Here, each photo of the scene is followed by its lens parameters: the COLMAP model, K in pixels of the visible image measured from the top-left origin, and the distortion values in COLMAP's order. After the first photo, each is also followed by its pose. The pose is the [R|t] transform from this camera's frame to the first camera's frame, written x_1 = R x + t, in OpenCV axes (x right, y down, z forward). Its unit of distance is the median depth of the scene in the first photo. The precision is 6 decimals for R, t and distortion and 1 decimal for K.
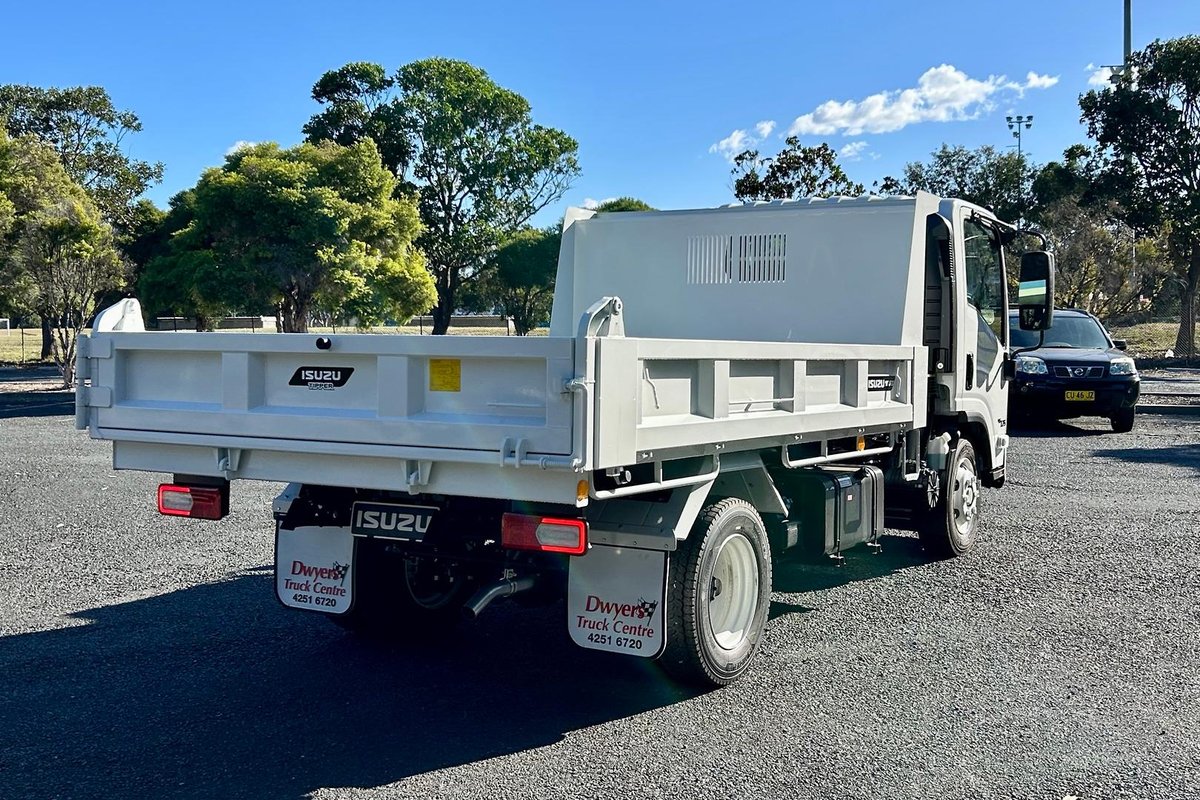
lens RADIAL K [[1396.3, 0, 624.2], [0, 1396.3, 391.8], [0, 0, 1]] dist [0.416013, -1.589217]
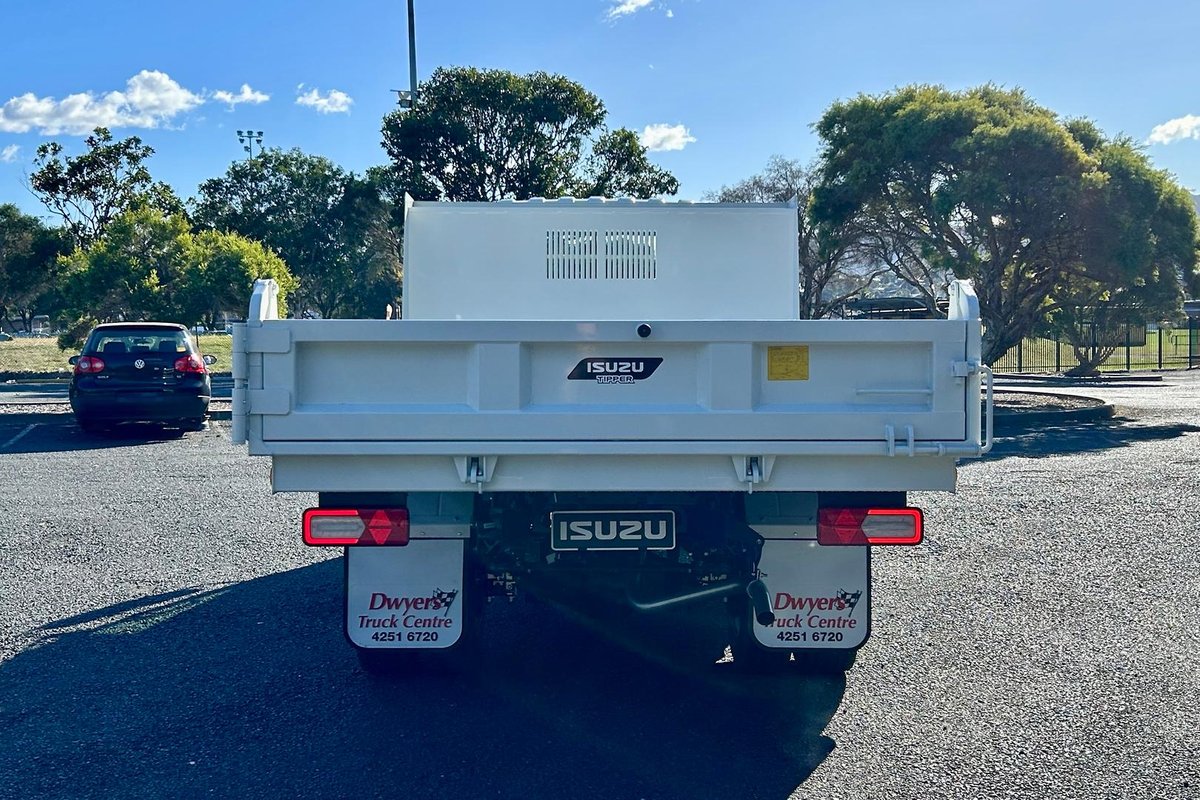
lens RADIAL K [[1412.4, 0, 600.0], [0, 1412.4, 400.0], [0, 0, 1]] dist [0.262971, -0.831864]
pose [[0.843323, -0.025104, 0.536820, -0.637654], [0.028318, 0.999596, 0.002260, 0.006091], [-0.536660, 0.013296, 0.843694, 0.234233]]
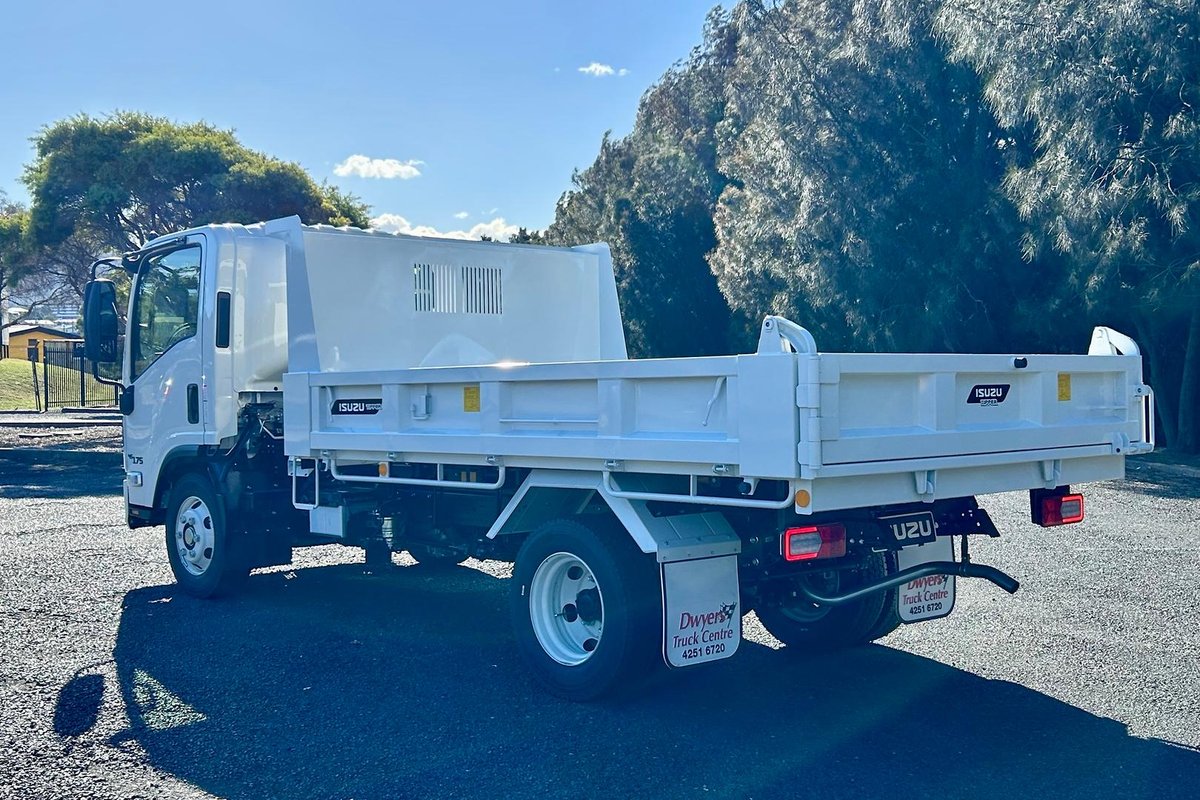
lens RADIAL K [[1442.7, 0, 586.3], [0, 1442.7, 397.2], [0, 0, 1]] dist [0.063099, -0.325042]
pose [[0.288945, -0.021204, 0.957111, -1.243040], [0.050018, 0.998724, 0.007026, -0.028512], [-0.956038, 0.045843, 0.289637, 0.888761]]
